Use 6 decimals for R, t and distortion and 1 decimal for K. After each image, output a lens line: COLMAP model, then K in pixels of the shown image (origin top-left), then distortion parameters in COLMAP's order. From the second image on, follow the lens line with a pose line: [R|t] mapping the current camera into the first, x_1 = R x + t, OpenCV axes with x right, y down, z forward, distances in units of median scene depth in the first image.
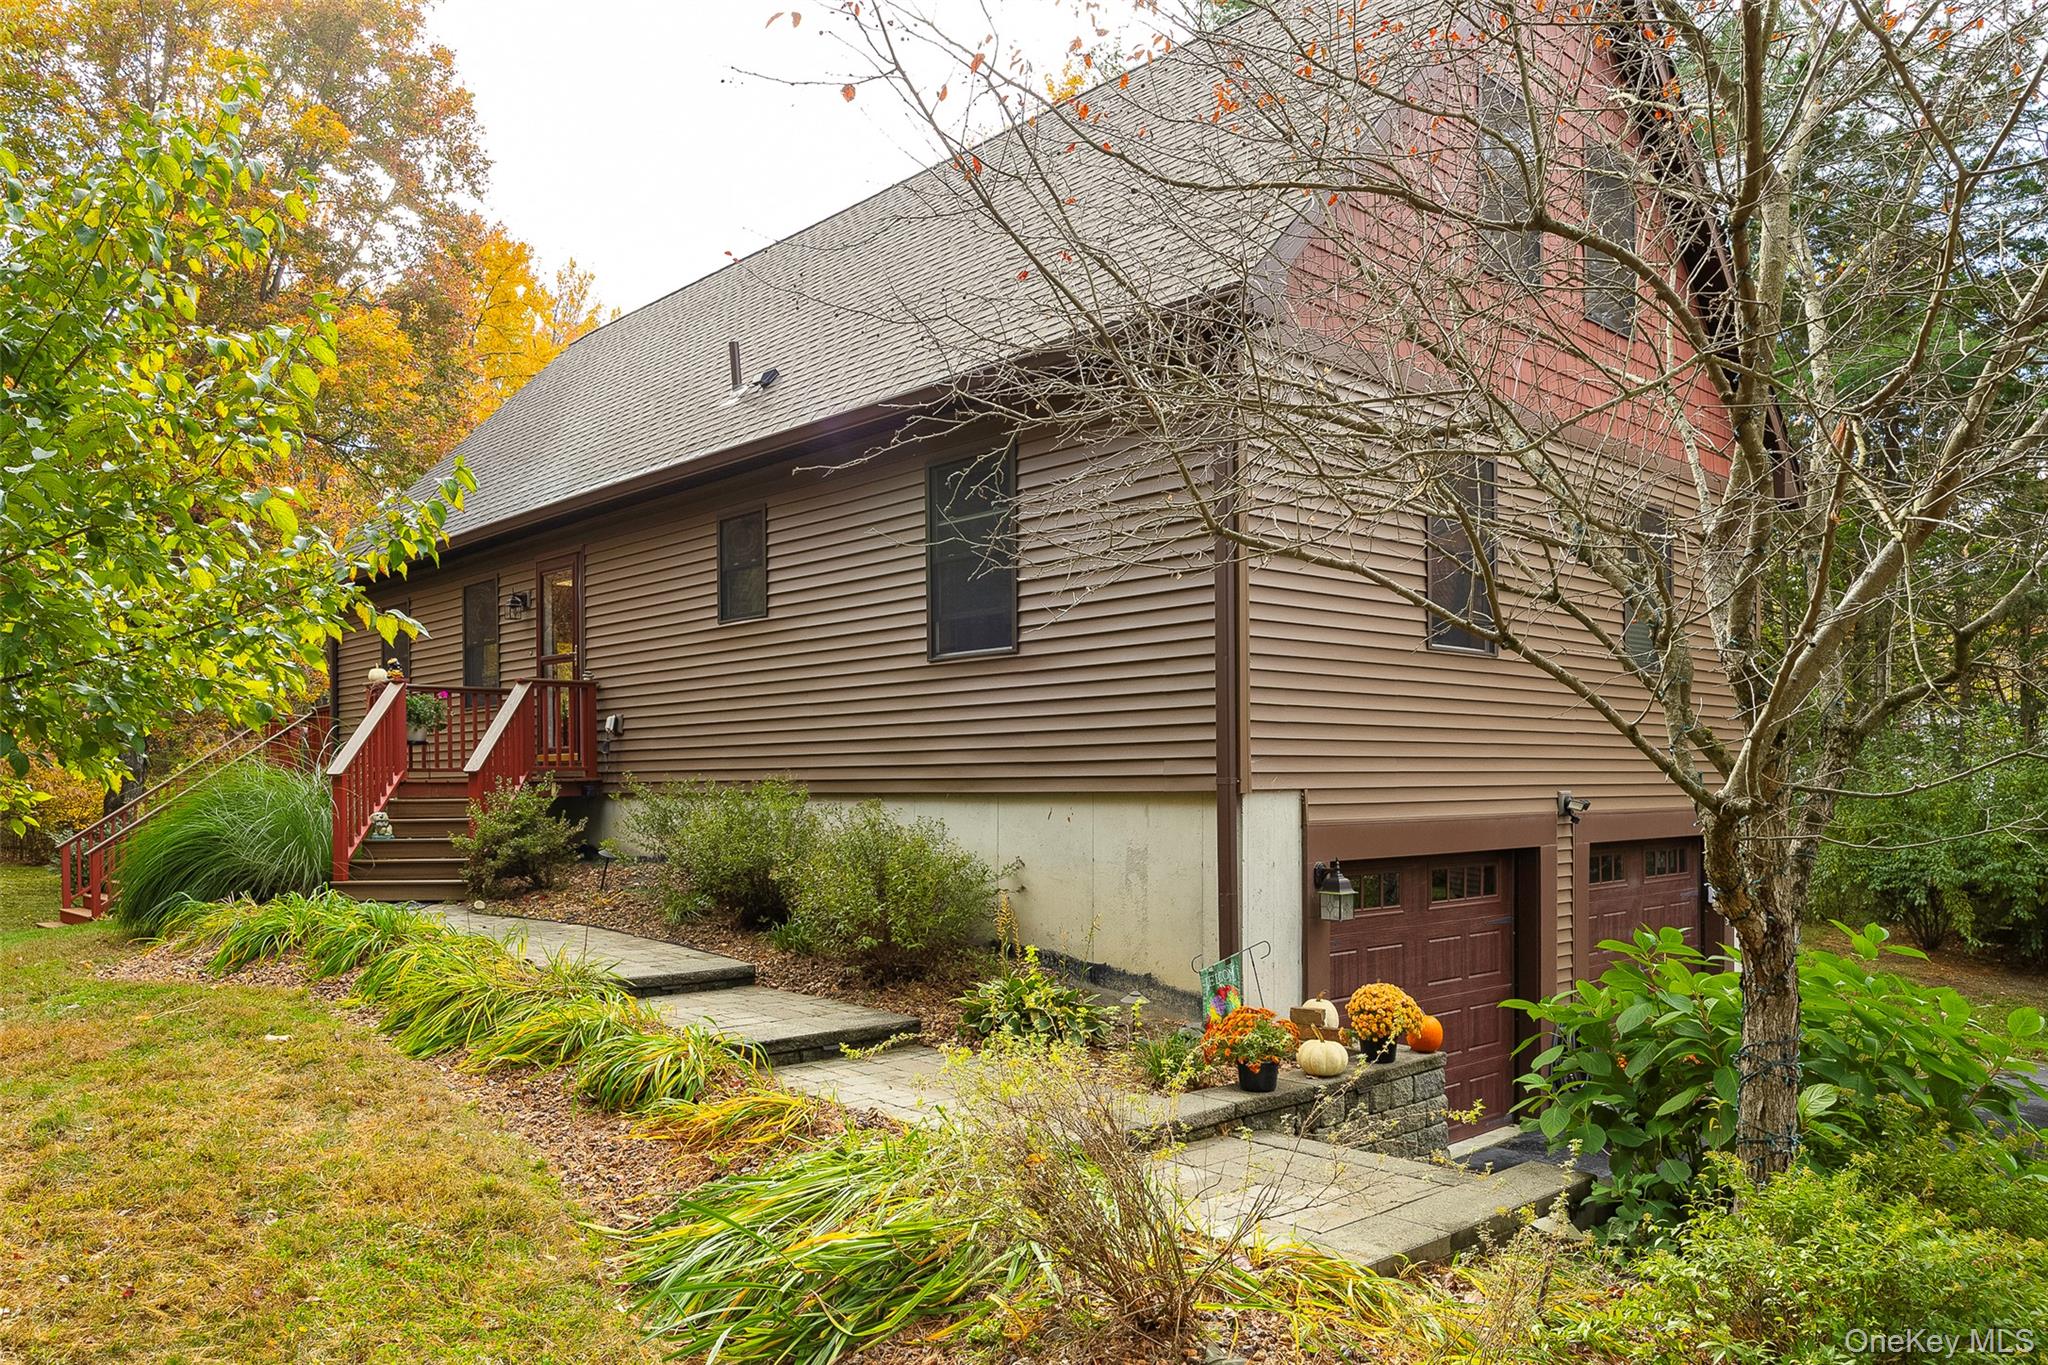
lens RADIAL K [[1491.3, 0, 1024.0], [0, 1491.3, 682.5], [0, 0, 1]] dist [0.004802, -0.000390]
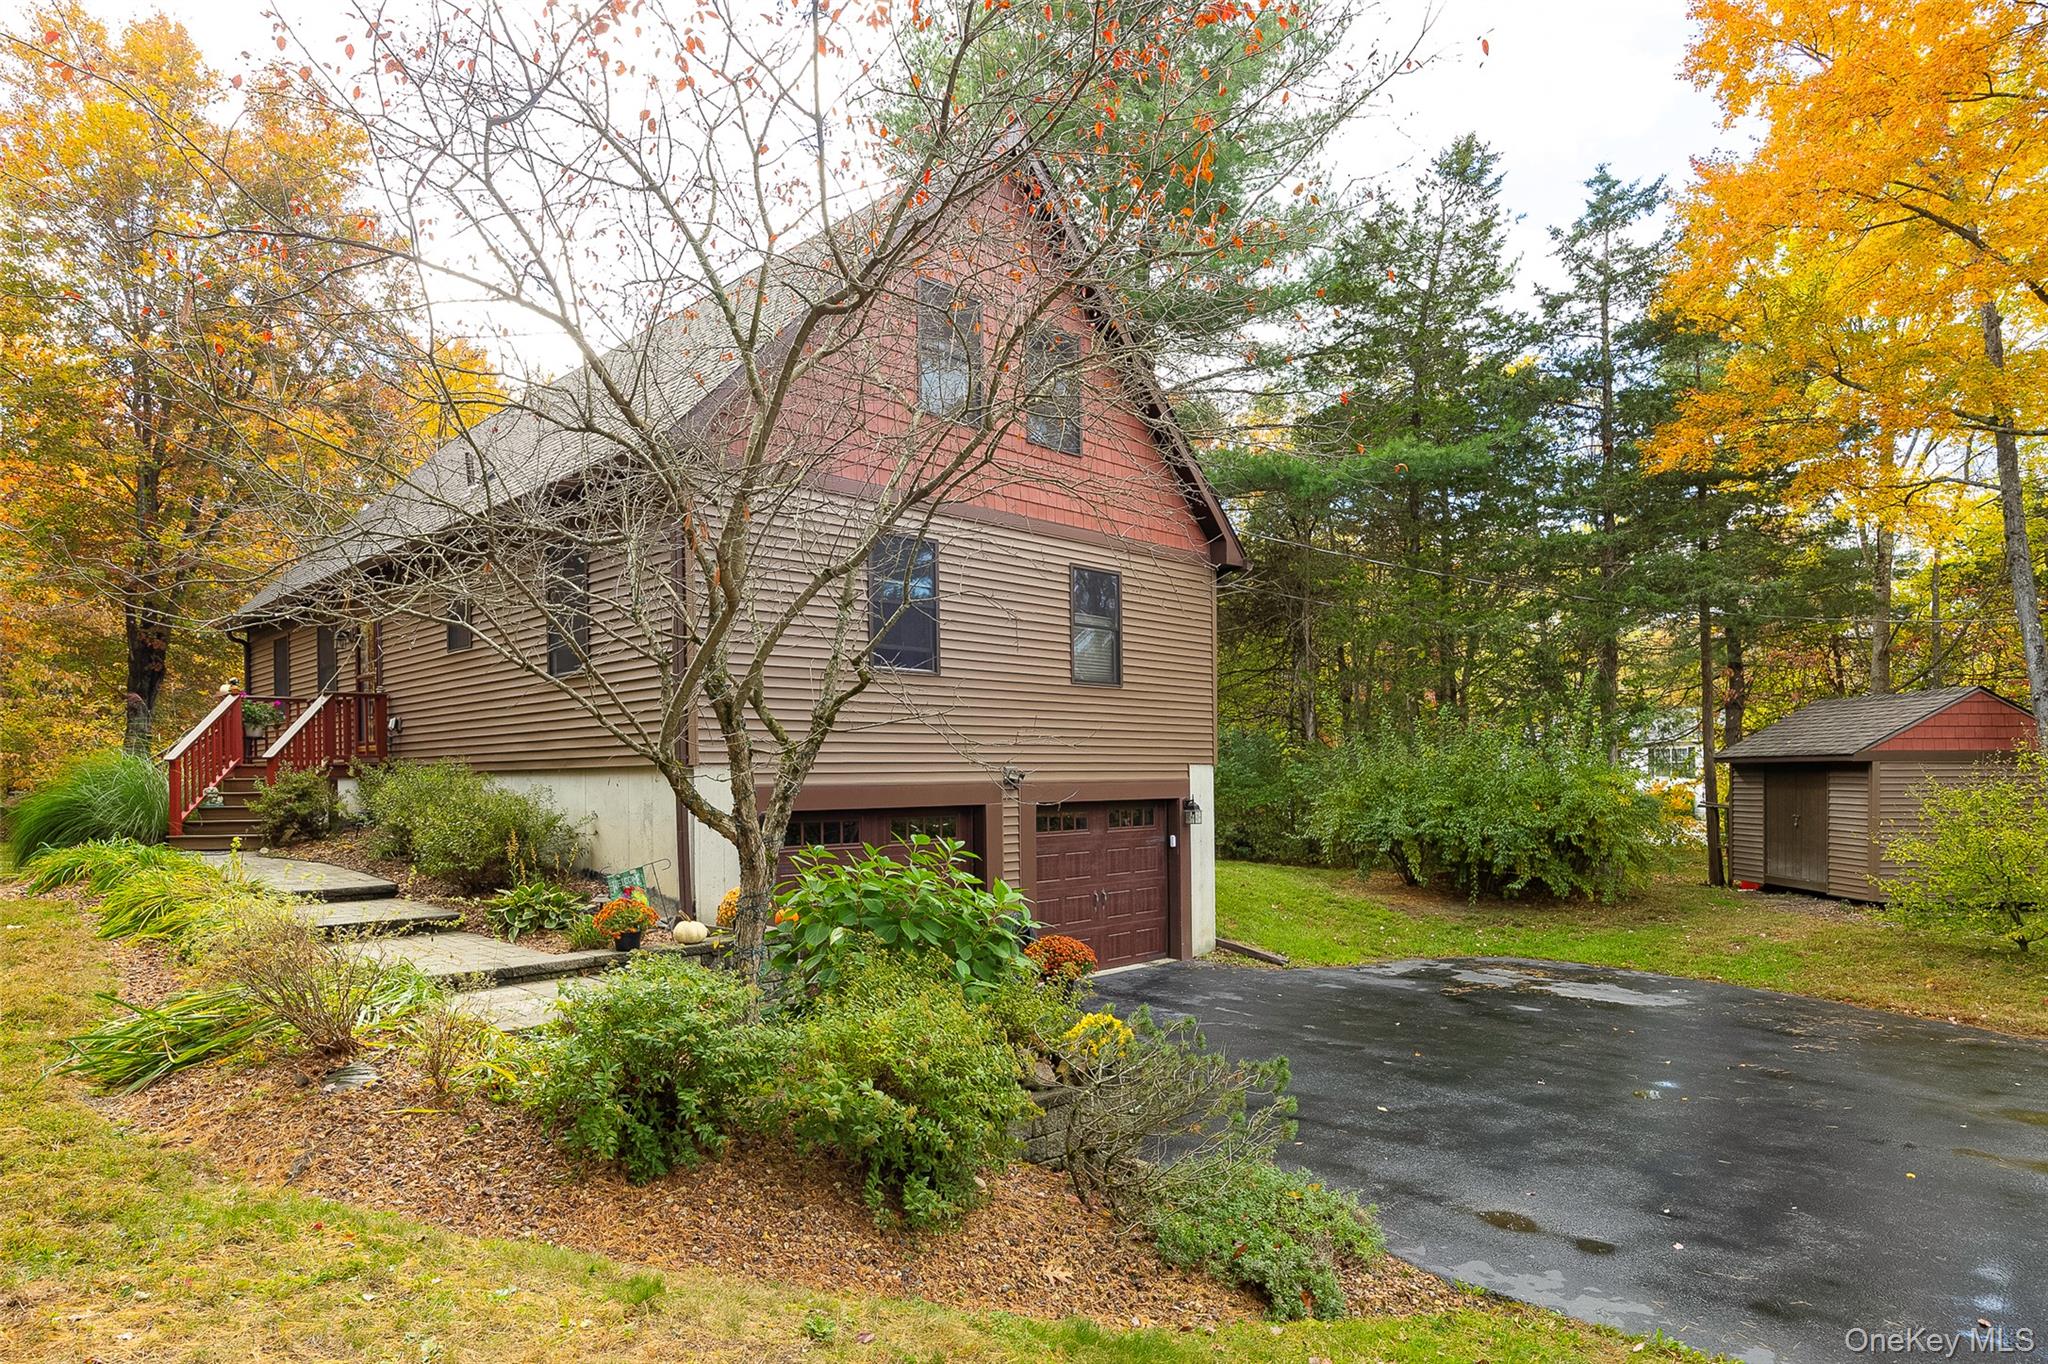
lens RADIAL K [[1208.1, 0, 1024.0], [0, 1208.1, 682.0], [0, 0, 1]] dist [-0.005324, -0.000846]
pose [[0.998978, -0.000569, 0.045201, 0.289209], [0.001050, 0.999943, -0.010625, 0.001483], [-0.045193, 0.010661, 0.998921, -0.168815]]
